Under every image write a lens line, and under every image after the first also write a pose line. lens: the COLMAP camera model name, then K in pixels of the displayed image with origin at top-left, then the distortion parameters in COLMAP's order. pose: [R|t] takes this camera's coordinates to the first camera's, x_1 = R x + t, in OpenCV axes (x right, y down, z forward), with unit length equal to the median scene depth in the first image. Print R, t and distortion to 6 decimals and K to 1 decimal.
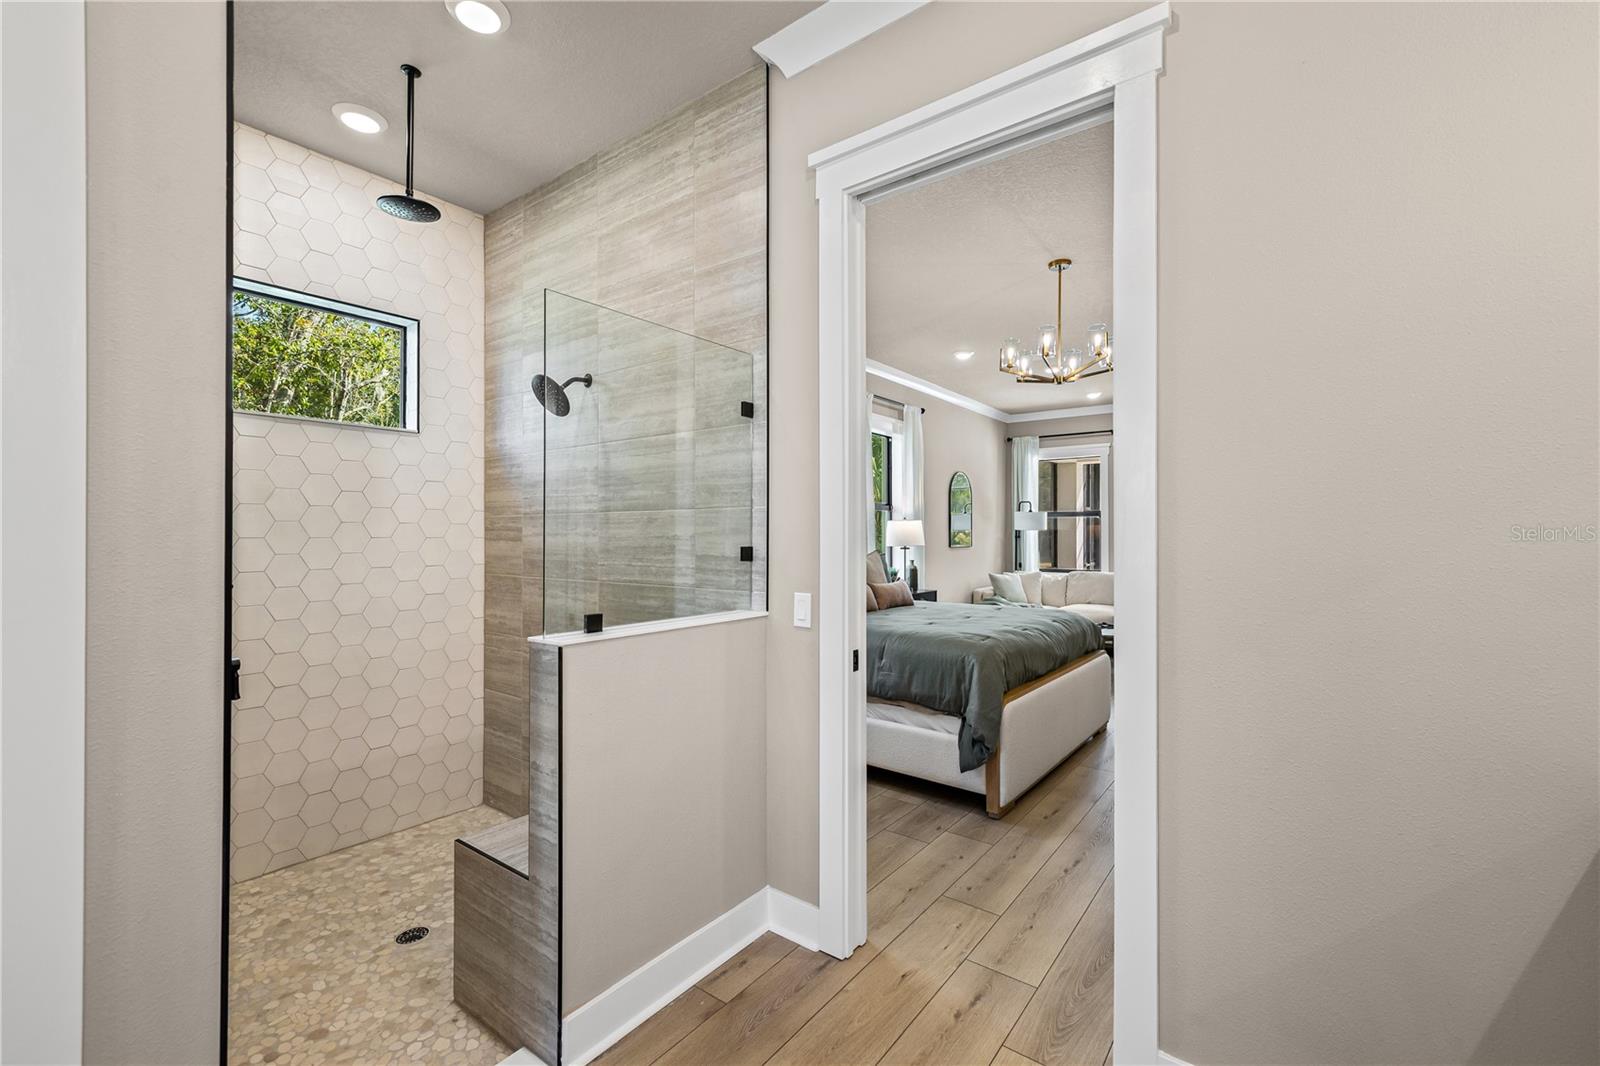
lens RADIAL K [[678.5, 0, 800.0], [0, 678.5, 533.0], [0, 0, 1]] dist [-0.002243, -0.000184]
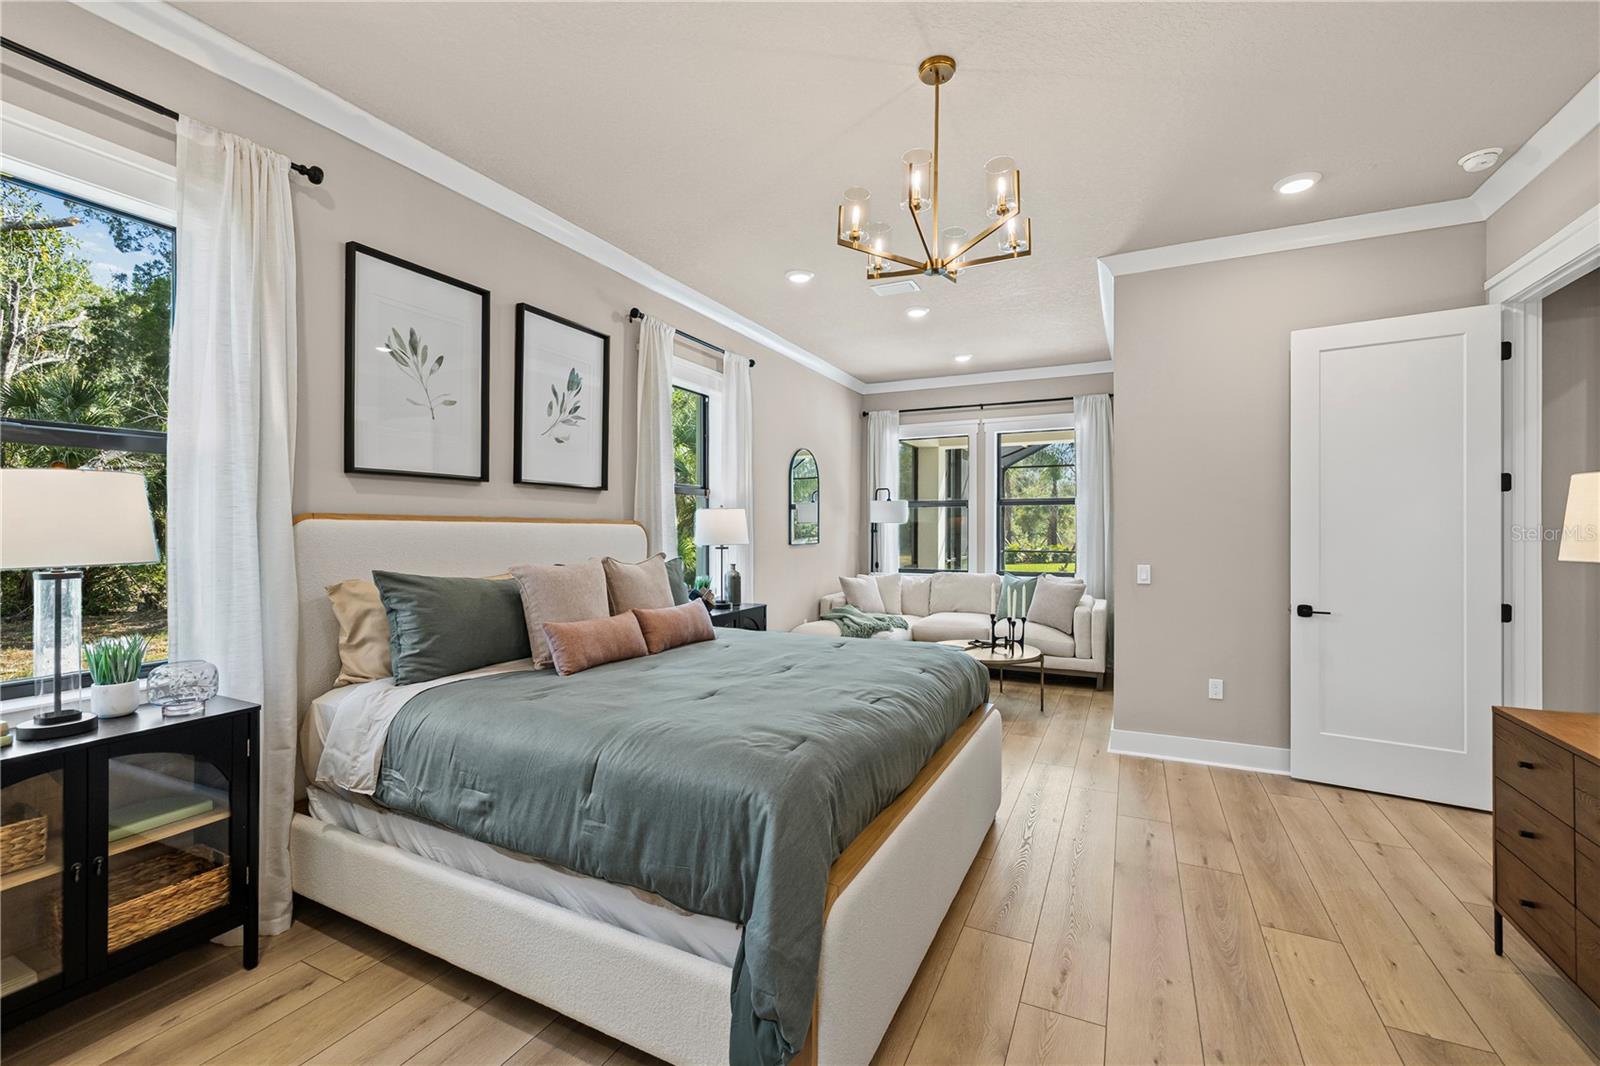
lens RADIAL K [[679.1, 0, 796.3], [0, 679.1, 525.4], [0, 0, 1]] dist [0.001651, 0.000062]
pose [[0.981856, 0.003191, 0.189600, 0.088051], [-0.003369, 0.999994, 0.000620, -0.001719], [-0.189597, -0.001247, 0.981861, 0.254983]]
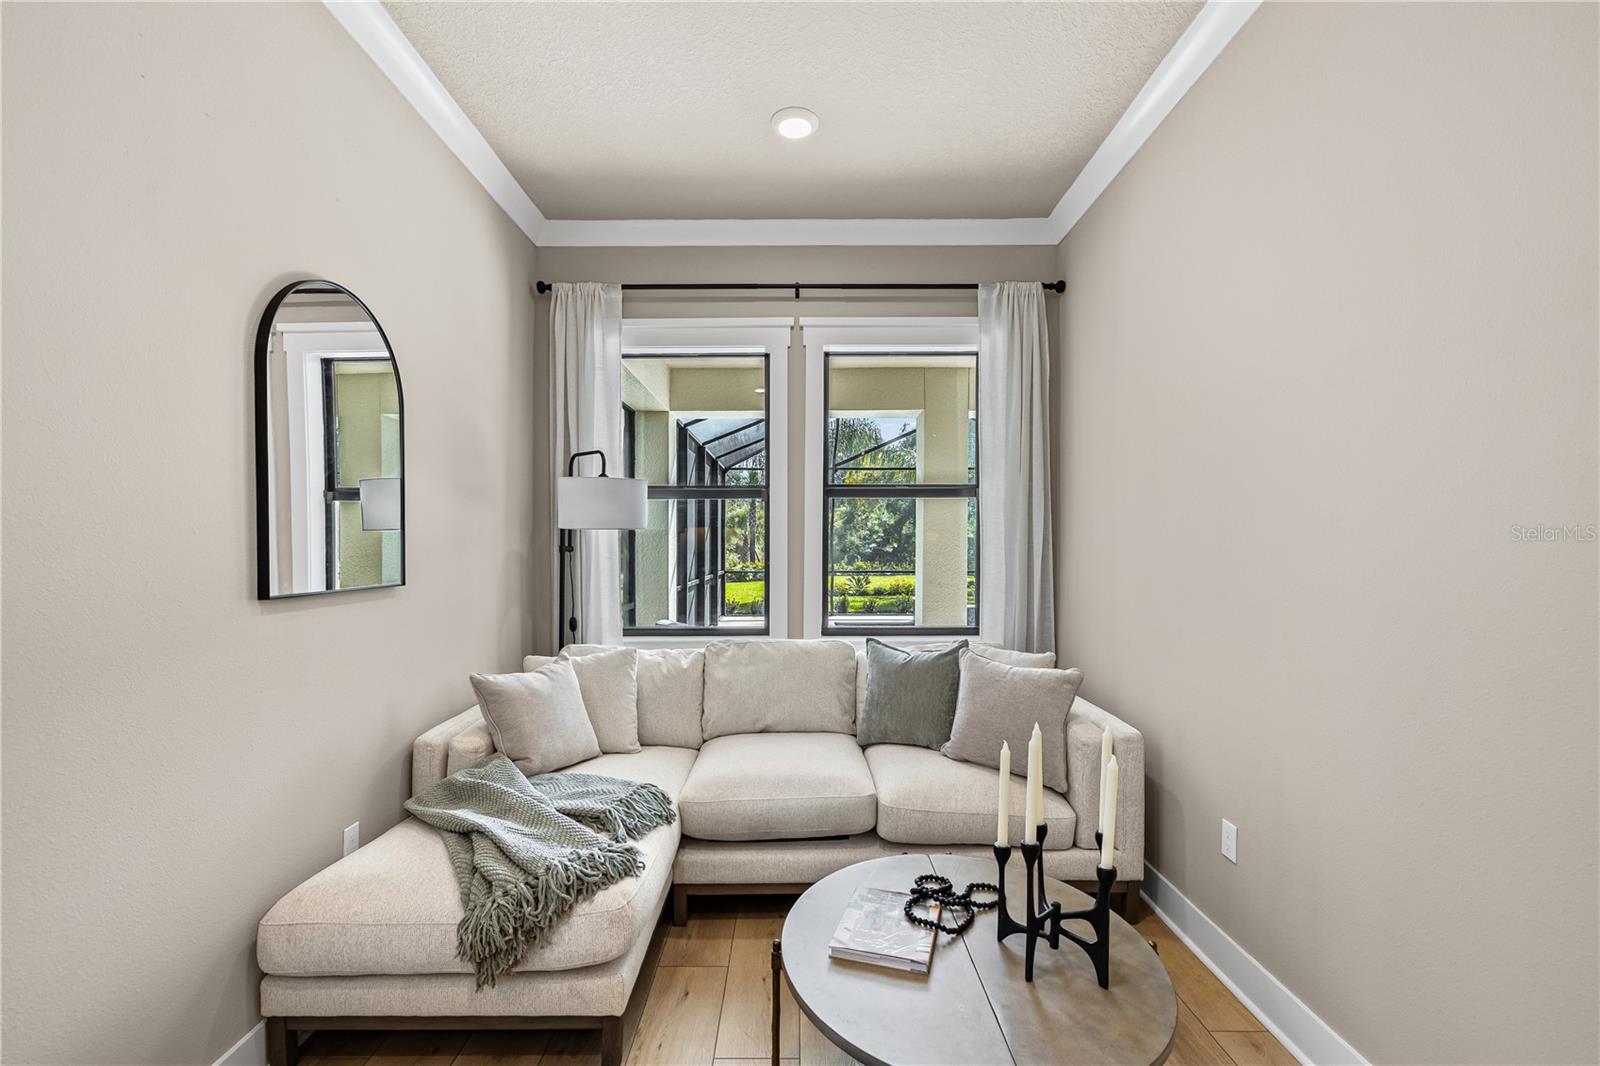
lens RADIAL K [[691.7, 0, 801.1], [0, 691.7, 549.9], [0, 0, 1]] dist [0.001374, 0.000069]
pose [[0.795865, -0.003647, 0.605463, 0.246006], [-0.003992, 0.999929, 0.011270, 0.002415], [-0.605461, -0.011386, 0.795793, 0.786888]]
